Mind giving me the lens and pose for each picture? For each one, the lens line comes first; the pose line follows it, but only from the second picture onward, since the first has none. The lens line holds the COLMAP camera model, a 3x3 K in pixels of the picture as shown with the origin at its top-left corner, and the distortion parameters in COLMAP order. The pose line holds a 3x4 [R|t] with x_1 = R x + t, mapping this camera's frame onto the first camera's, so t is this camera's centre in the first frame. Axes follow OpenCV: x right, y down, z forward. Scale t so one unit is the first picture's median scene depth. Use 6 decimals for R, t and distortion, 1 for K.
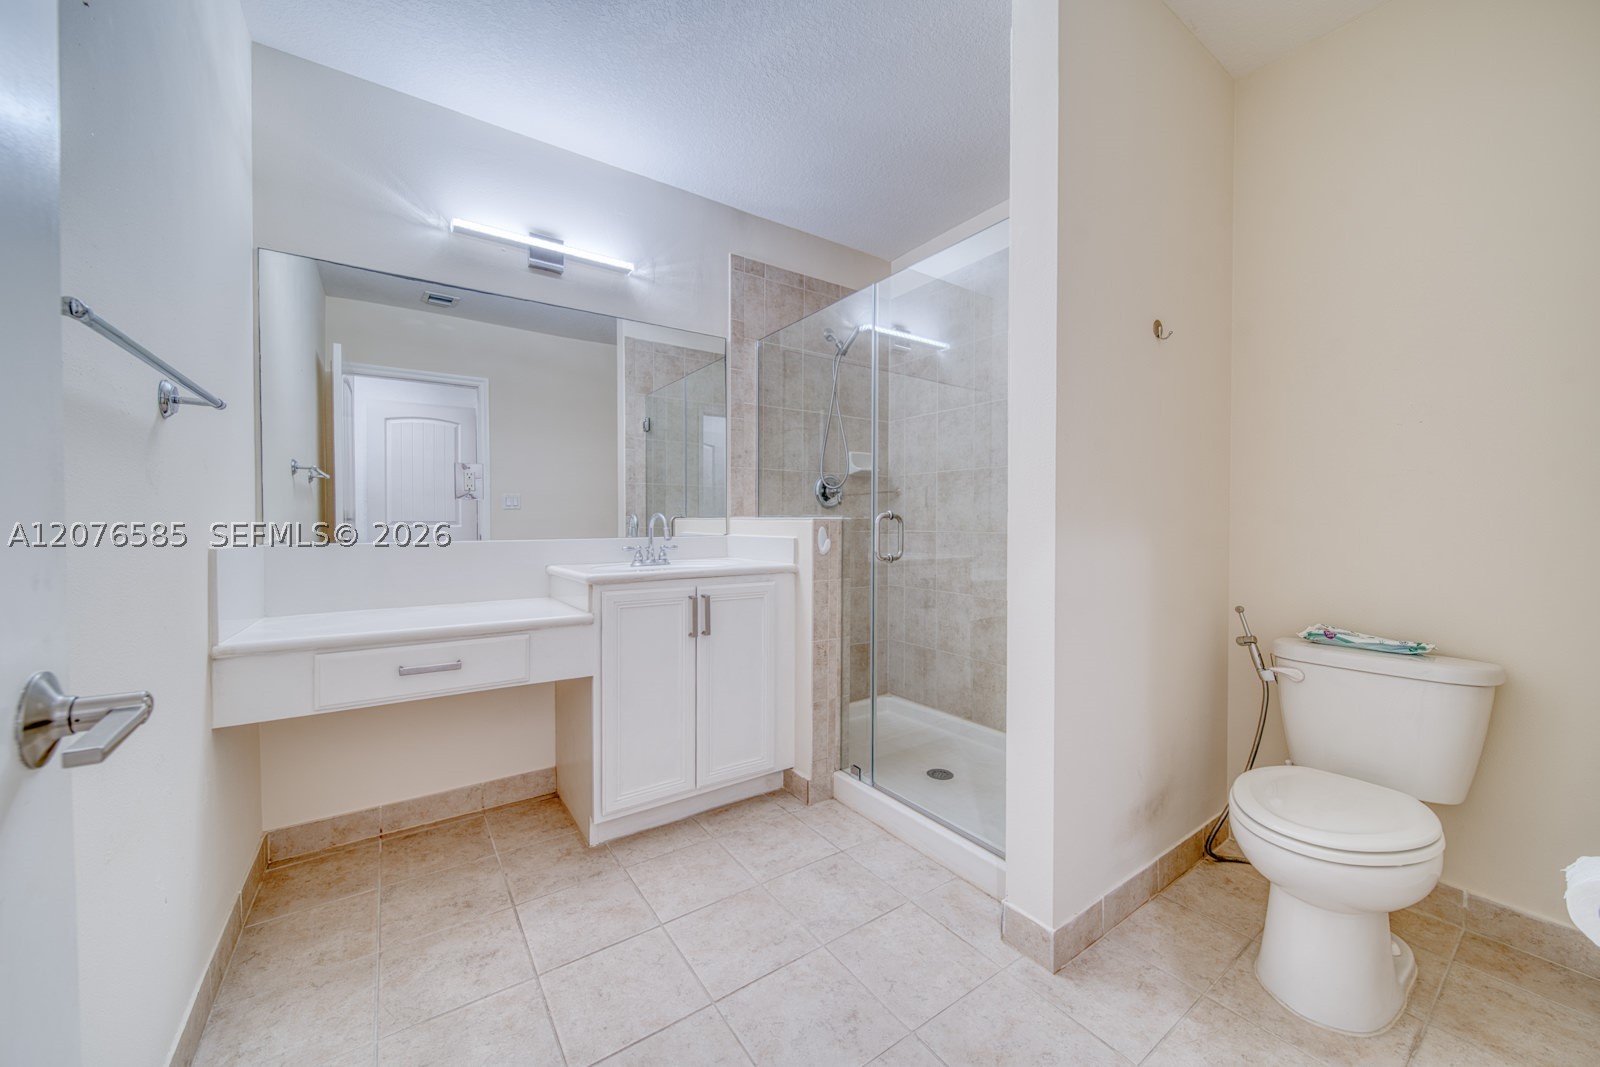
lens RADIAL K [[611.5, 0, 809.2], [0, 611.5, 533.2], [0, 0, 1]] dist [0.002093, -0.000650]
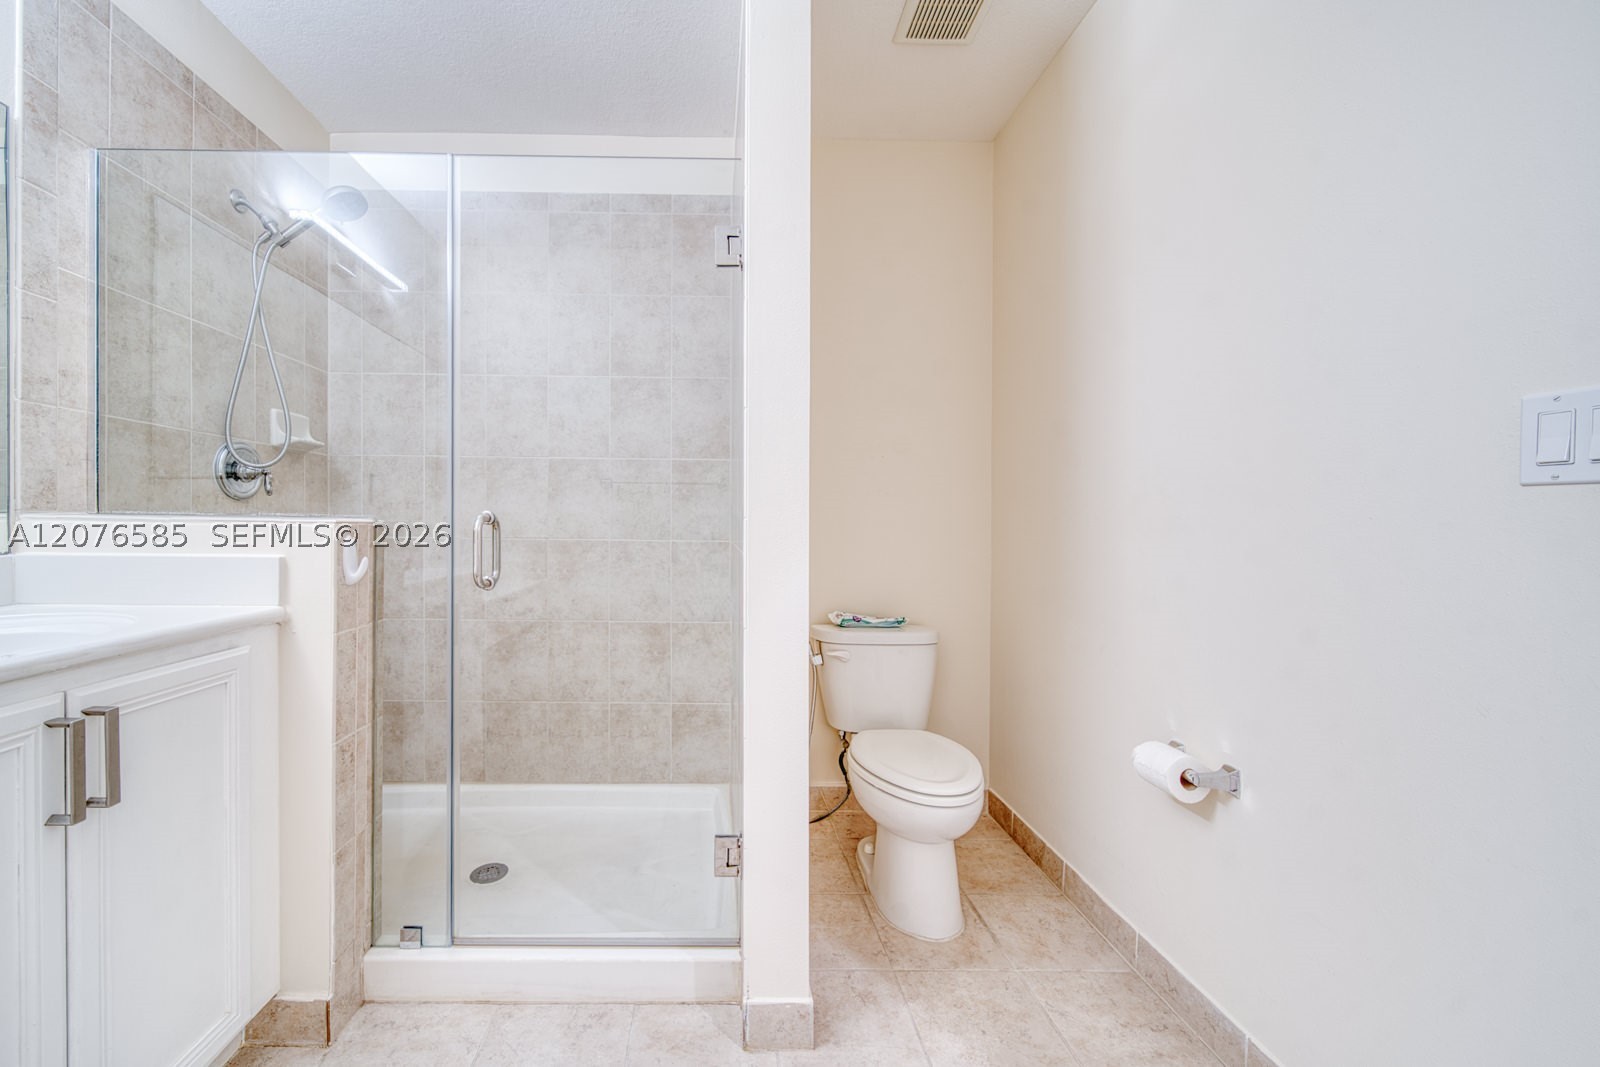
lens RADIAL K [[611.5, 0, 800.1], [0, 611.5, 528.3], [0, 0, 1]] dist [0.002093, -0.000650]
pose [[0.557878, 0.001710, 0.829921, -0.183454], [0.004011, 0.999981, -0.004757, -0.011020], [-0.829913, 0.005983, 0.557861, 0.283567]]
